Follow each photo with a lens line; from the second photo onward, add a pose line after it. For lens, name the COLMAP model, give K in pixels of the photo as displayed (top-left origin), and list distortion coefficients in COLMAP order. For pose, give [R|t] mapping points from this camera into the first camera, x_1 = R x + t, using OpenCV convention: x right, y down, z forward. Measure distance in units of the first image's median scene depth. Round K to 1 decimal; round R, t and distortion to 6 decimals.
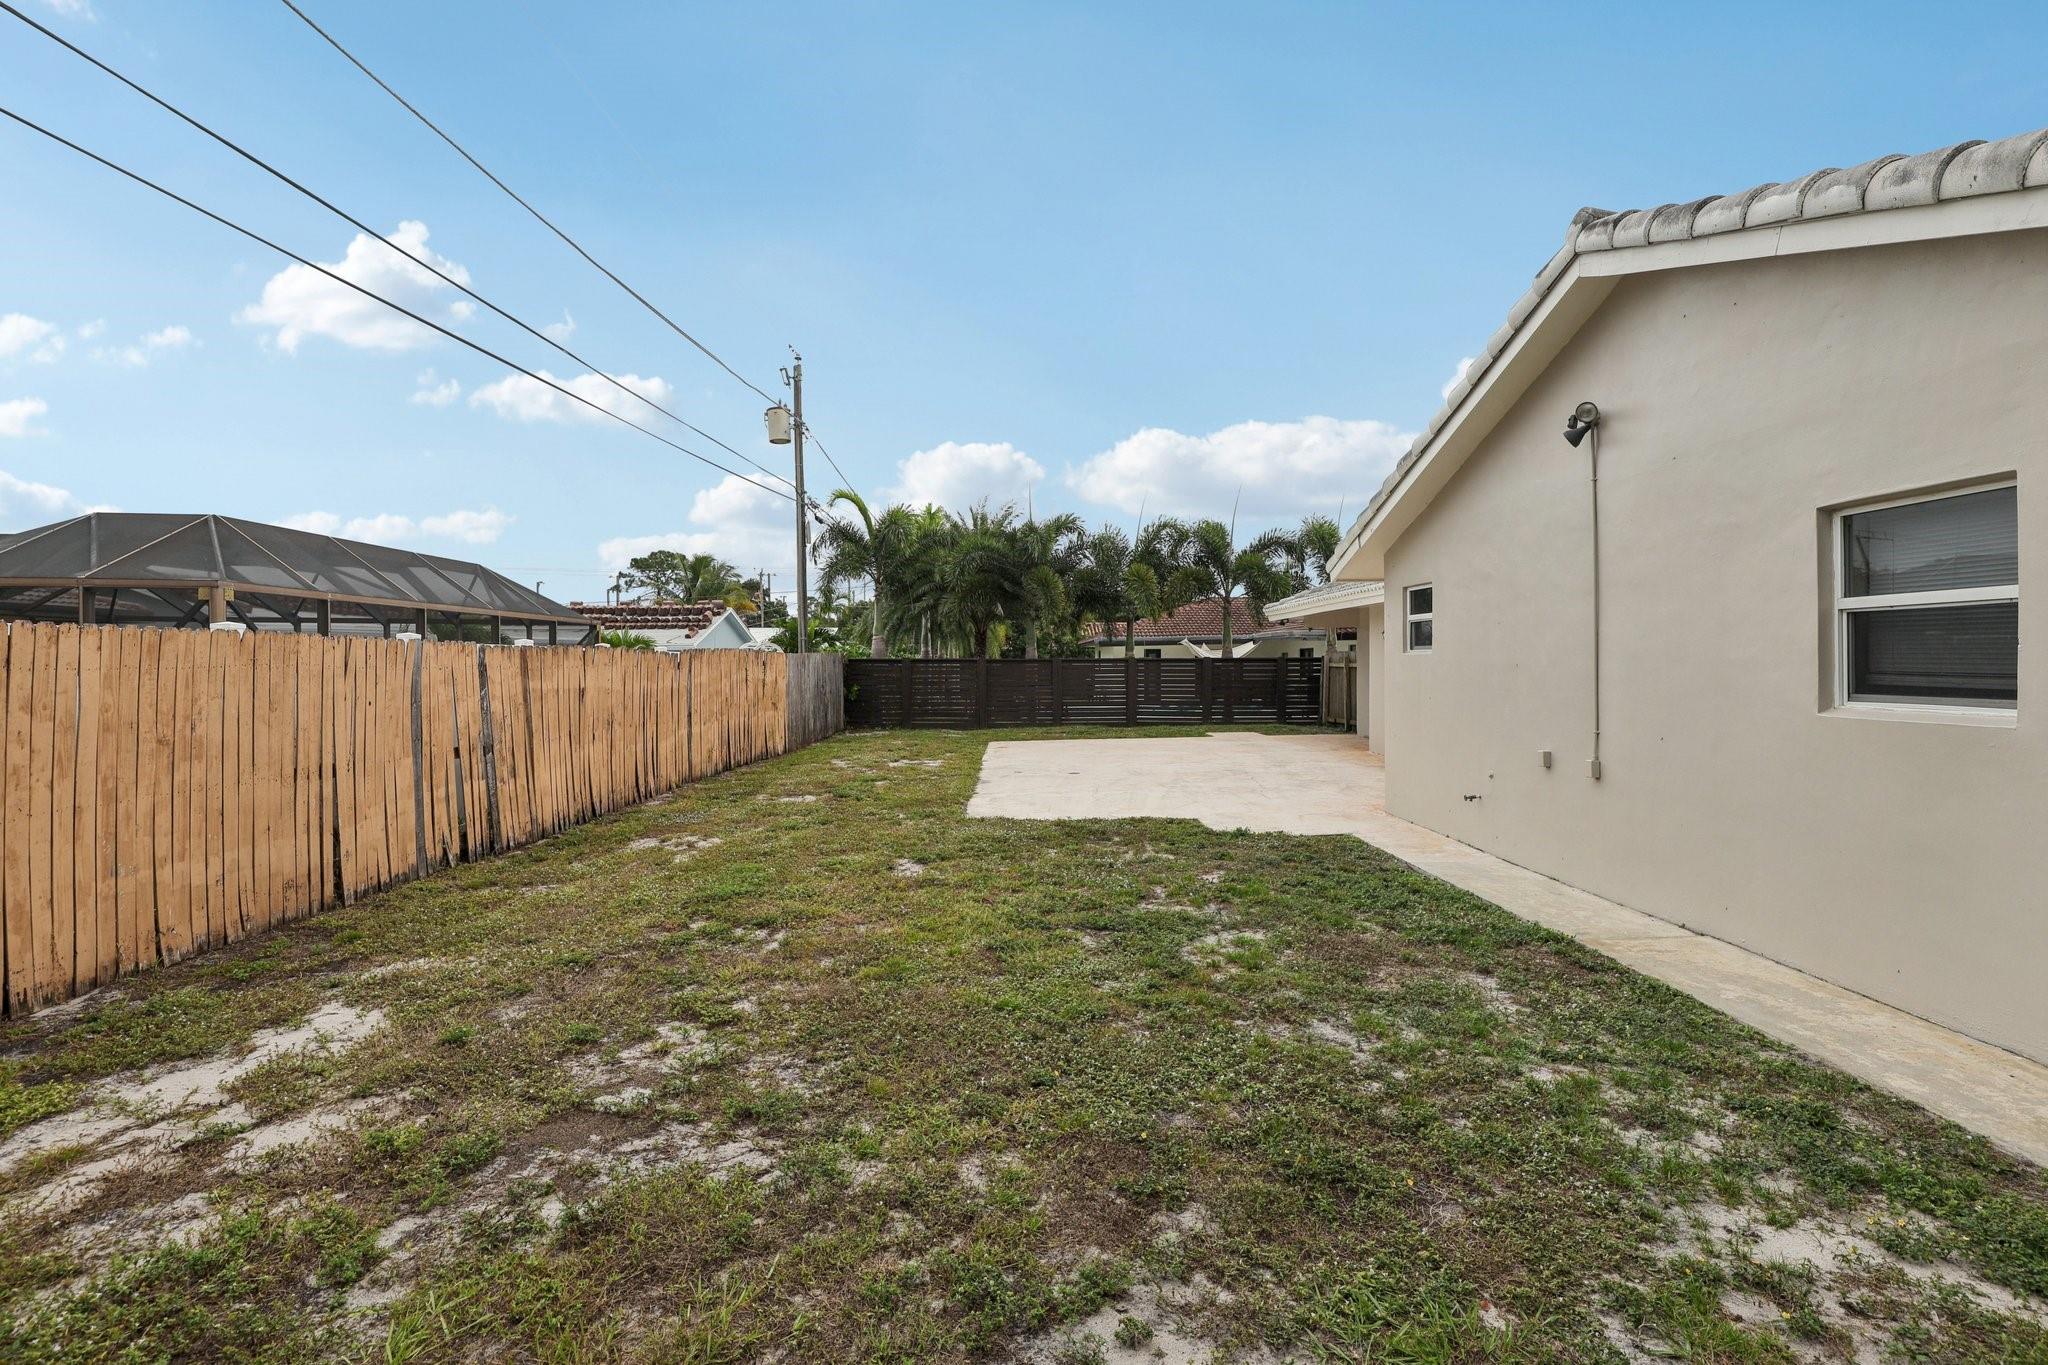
lens RADIAL K [[962.4, 0, 1024.0], [0, 962.4, 682.5], [0, 0, 1]] dist [-0.001568, -0.000151]
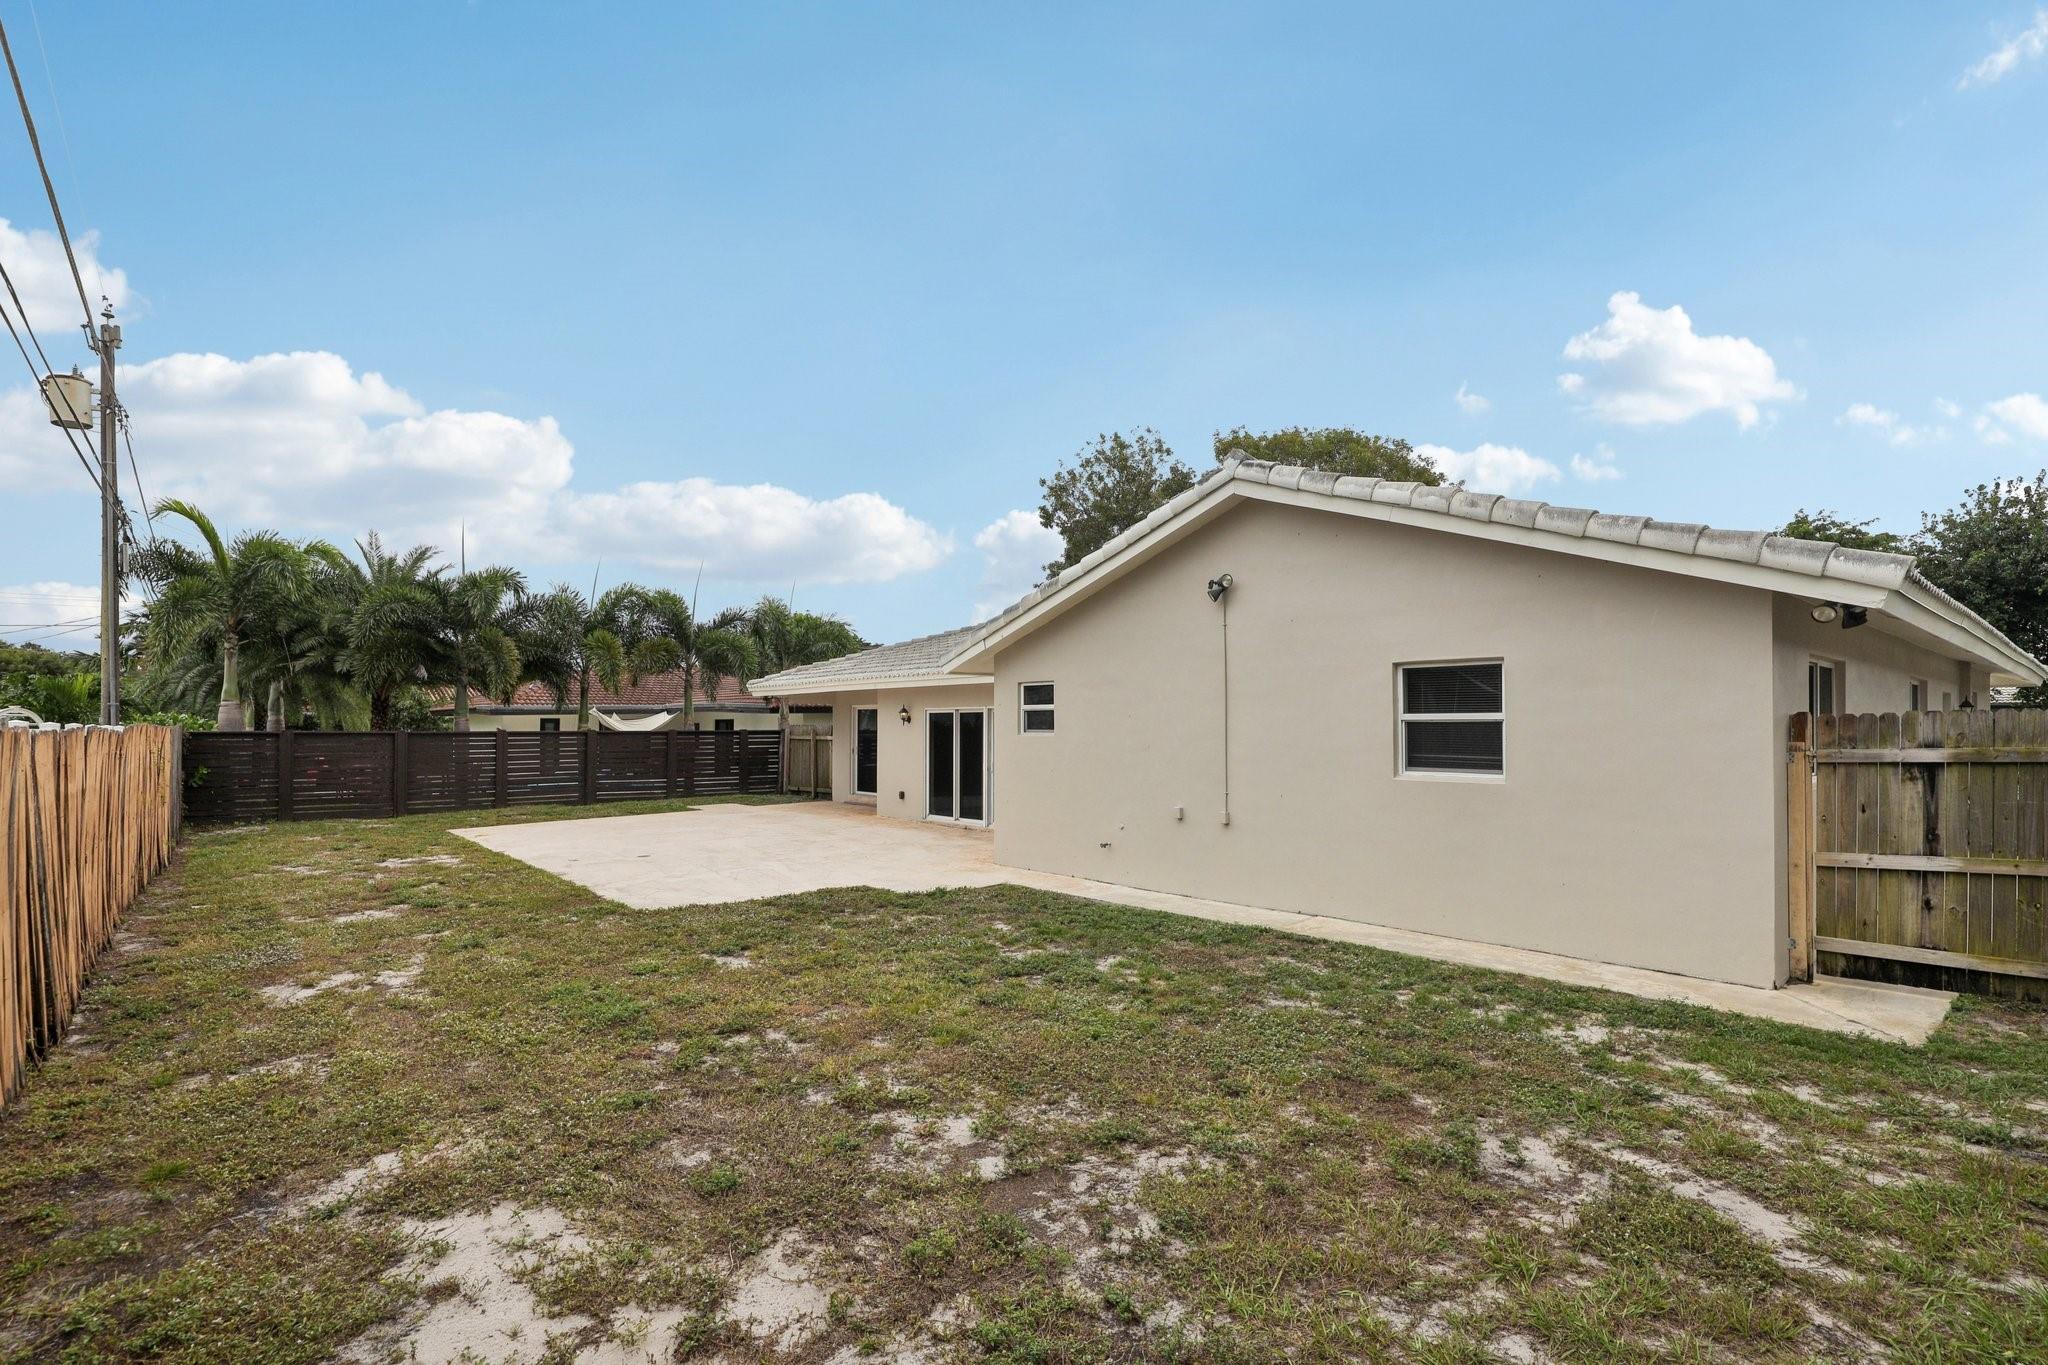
lens RADIAL K [[939.0, 0, 1047.2], [0, 939.0, 715.7], [0, 0, 1]] dist [0.001755, -0.000101]
pose [[0.761871, 0.011560, 0.647626, -0.791691], [0.011478, 0.999443, -0.031344, -0.035810], [-0.647627, 0.031313, 0.761314, 0.093554]]
